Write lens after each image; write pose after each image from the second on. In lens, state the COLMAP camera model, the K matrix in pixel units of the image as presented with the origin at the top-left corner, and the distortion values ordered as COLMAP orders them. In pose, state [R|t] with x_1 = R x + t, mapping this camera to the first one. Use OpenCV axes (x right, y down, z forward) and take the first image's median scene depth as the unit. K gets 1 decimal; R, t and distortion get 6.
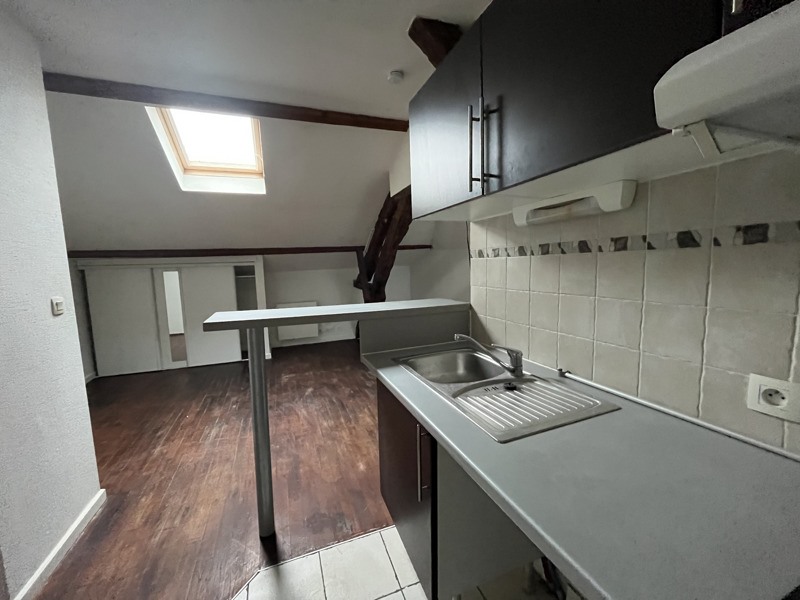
lens RADIAL K [[321.4, 0, 396.5], [0, 321.4, 299.8], [0, 0, 1]] dist [-0.000175, 0.000054]
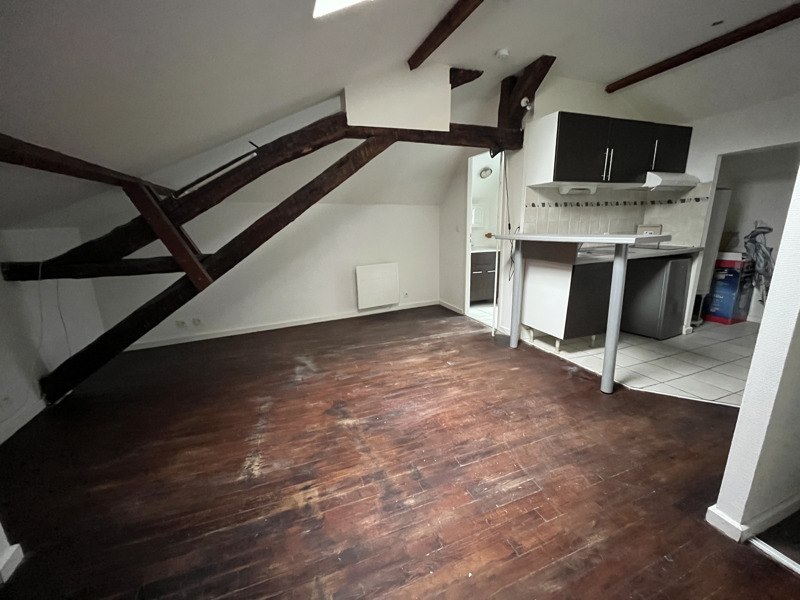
lens RADIAL K [[323.1, 0, 400.0], [0, 323.1, 300.0], [0, 0, 1]] dist [-0.000978, -0.000070]
pose [[-0.012867, -0.205339, 0.978606, -0.892158], [0.141443, 0.968473, 0.205072, -0.053213], [-0.989863, 0.141056, 0.016582, 0.949145]]
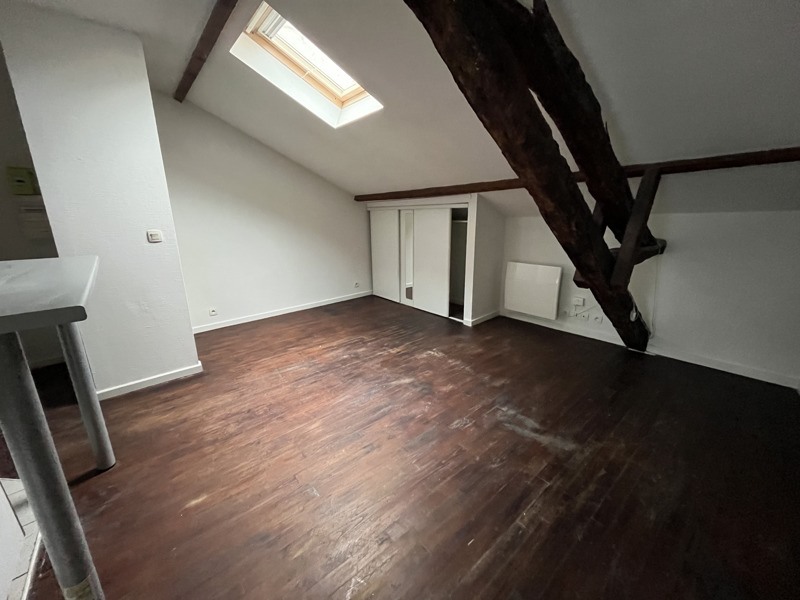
lens RADIAL K [[321.4, 0, 396.5], [0, 321.4, 299.8], [0, 0, 1]] dist [-0.000175, 0.000054]
pose [[0.326039, 0.264272, -0.907667, 0.385413], [-0.099201, 0.964395, 0.245155, -0.089874], [0.940137, 0.010112, 0.340647, 0.796369]]
